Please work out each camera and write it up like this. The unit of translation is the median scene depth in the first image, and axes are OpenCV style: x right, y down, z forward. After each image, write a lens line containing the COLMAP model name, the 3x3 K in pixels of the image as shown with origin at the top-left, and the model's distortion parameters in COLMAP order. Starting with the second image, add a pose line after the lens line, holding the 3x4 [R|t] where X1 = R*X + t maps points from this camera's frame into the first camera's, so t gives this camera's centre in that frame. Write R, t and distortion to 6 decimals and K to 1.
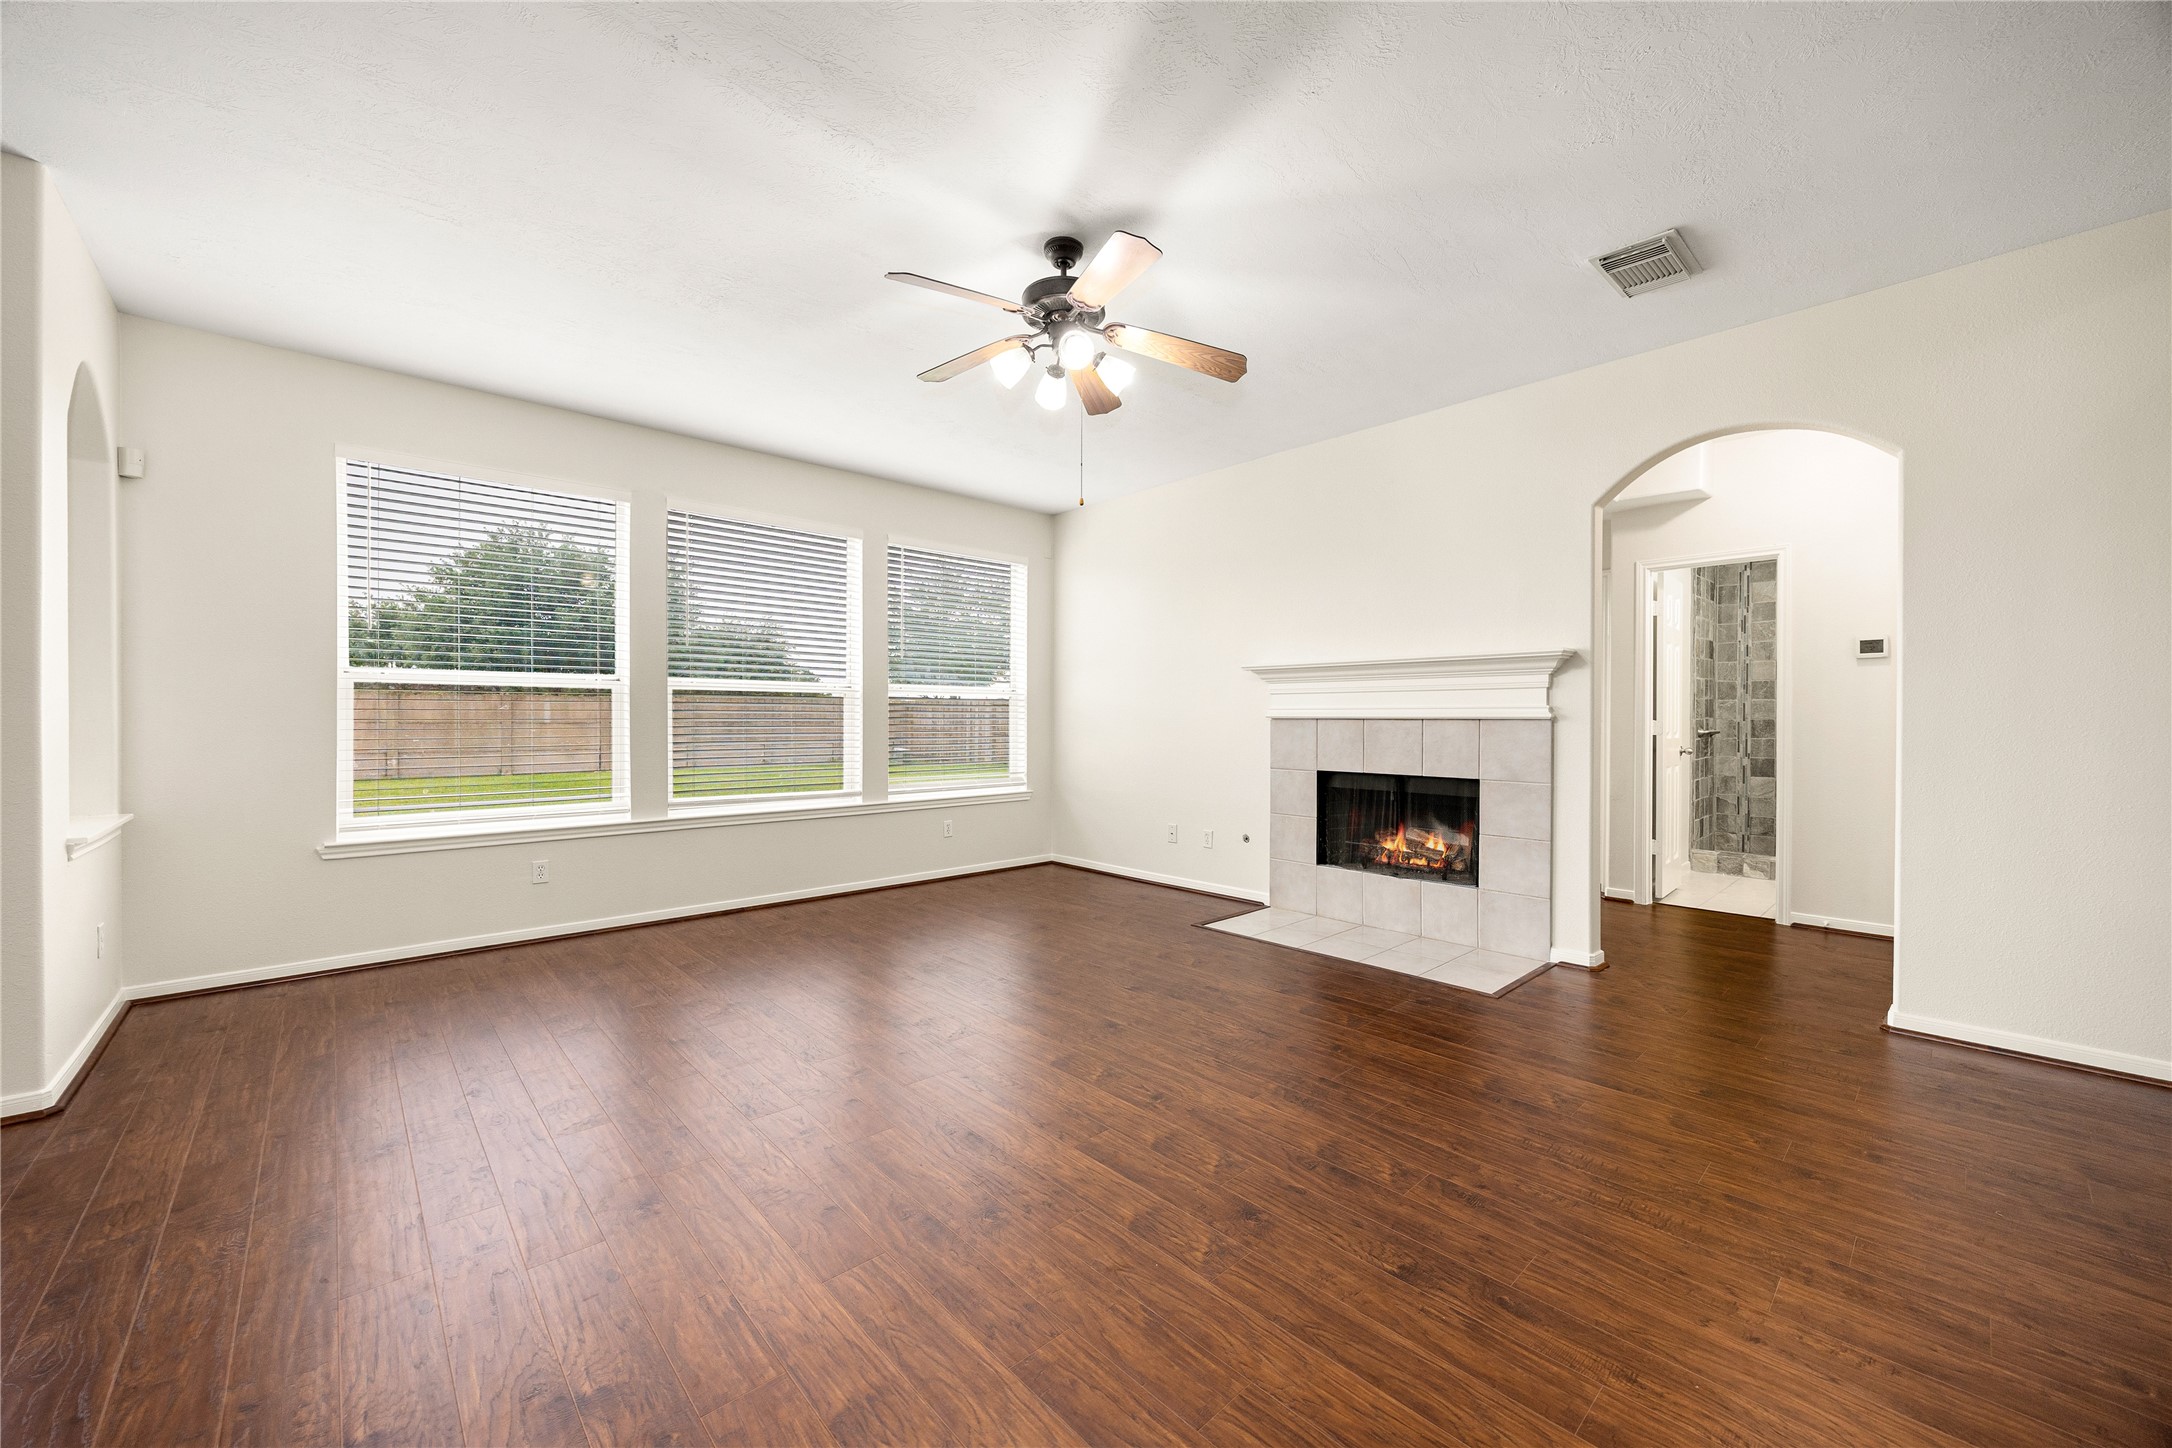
lens RADIAL K [[835.3, 0, 1091.0], [0, 835.3, 721.6], [0, 0, 1]] dist [-0.007122, 0.001191]
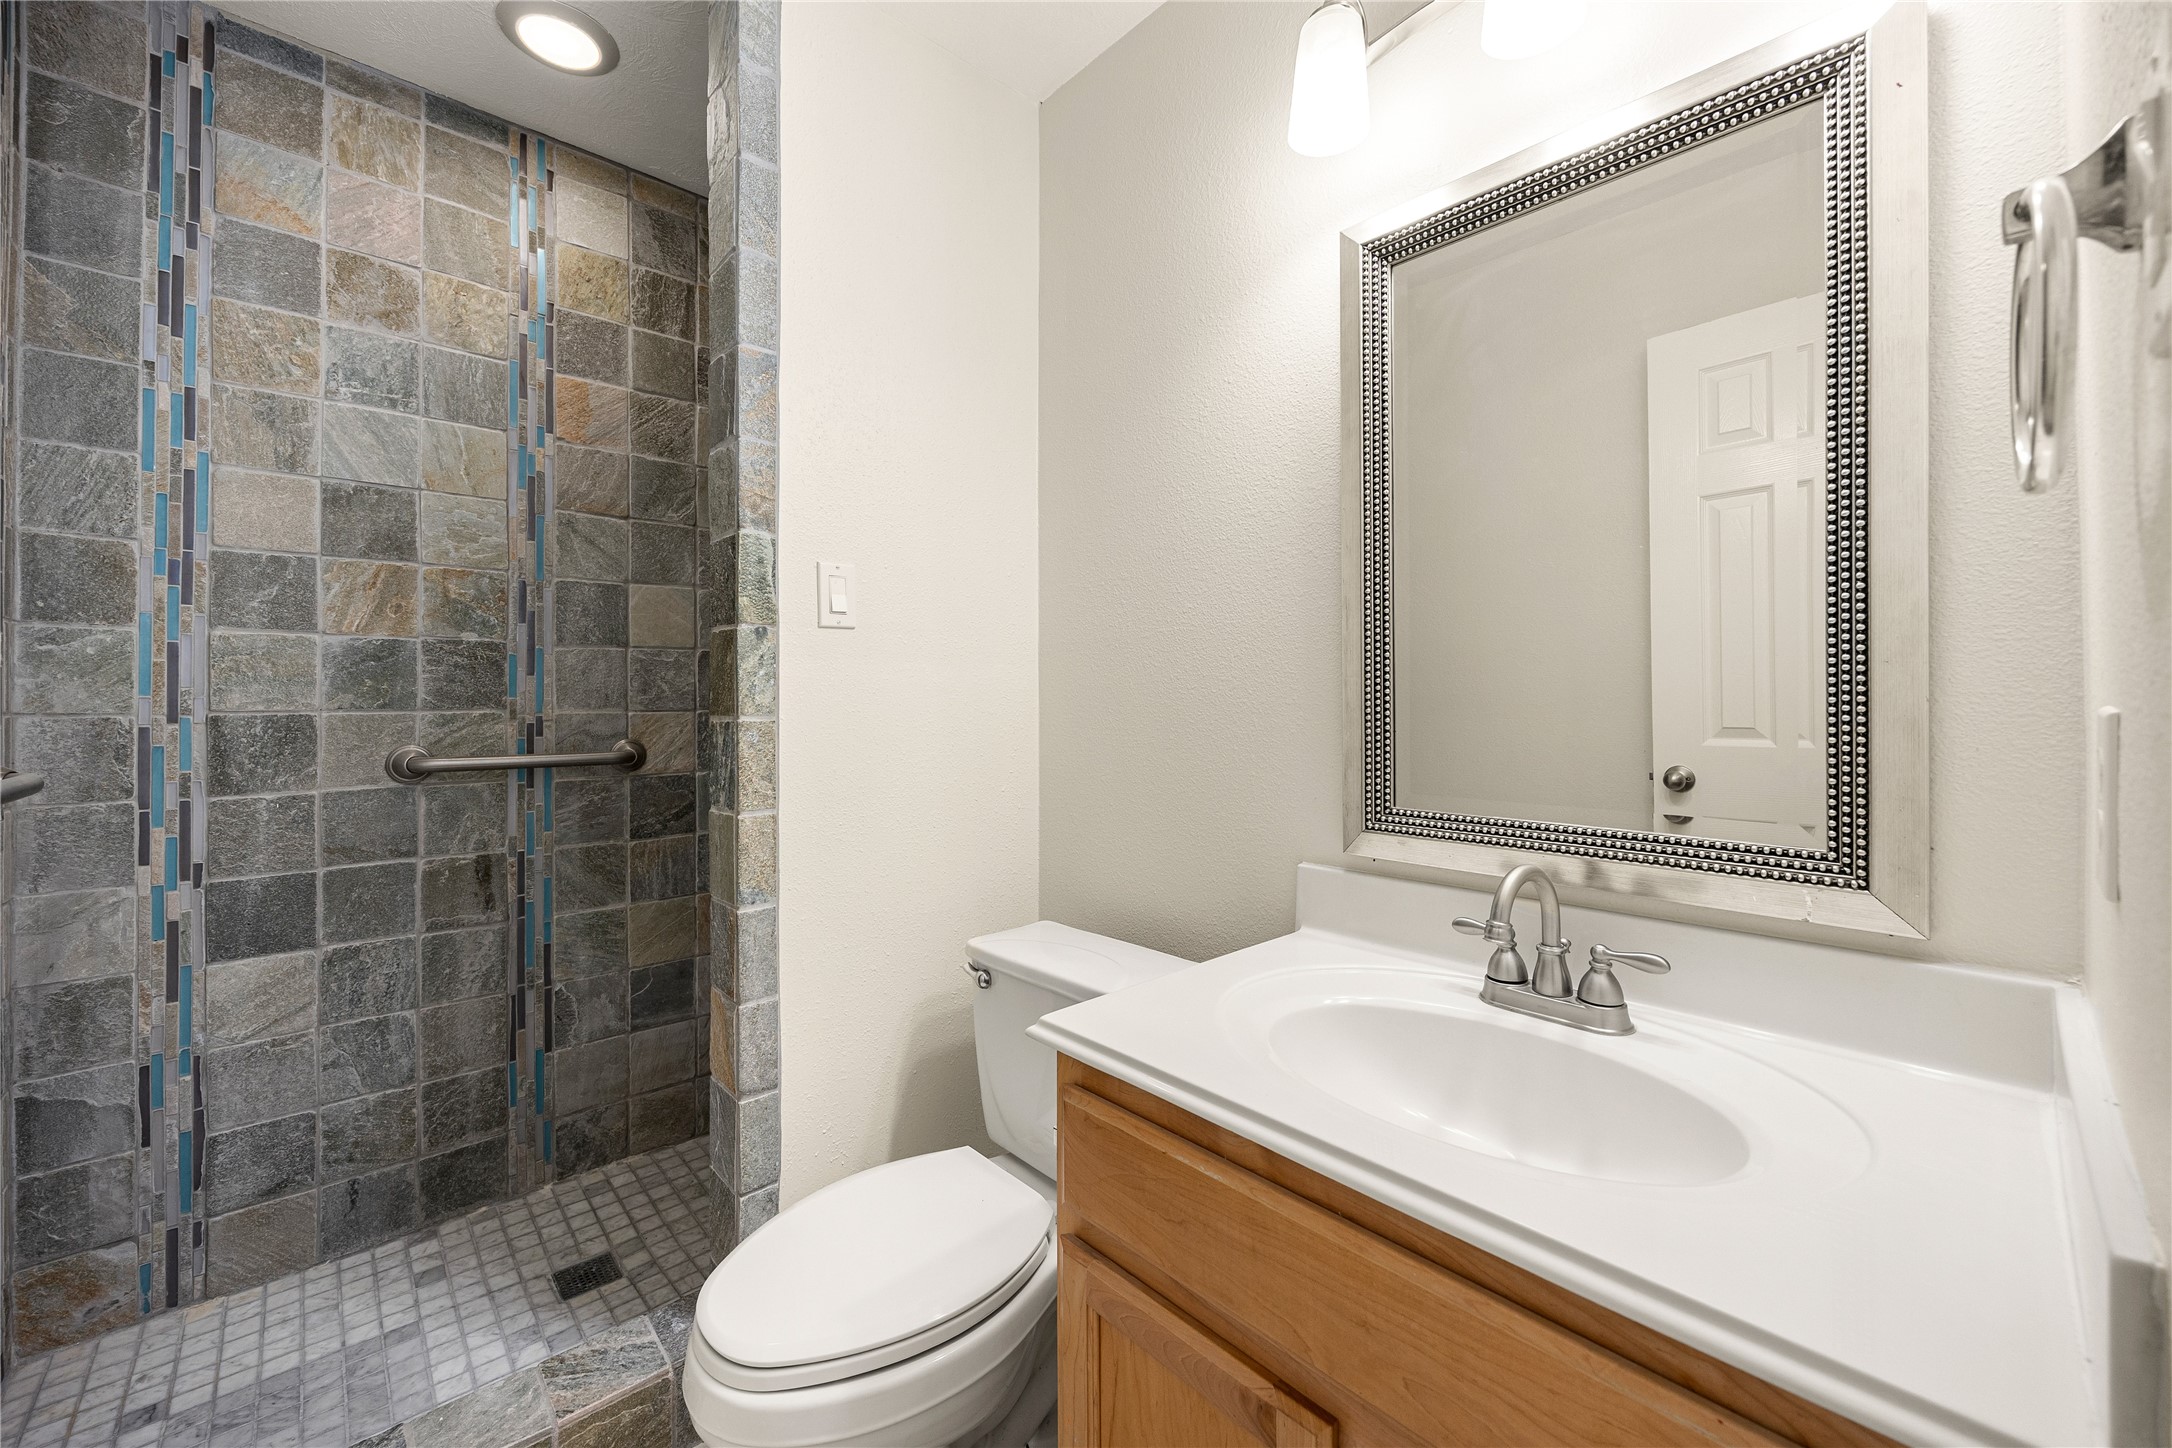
lens RADIAL K [[835.3, 0, 1082.4], [0, 835.3, 714.0], [0, 0, 1]] dist [-0.007122, 0.001191]
pose [[0.005000, 0.000094, 0.999987, 0.561563], [0.004381, 0.999990, -0.000116, -0.002031], [-0.999978, 0.004381, 0.004999, 0.752656]]
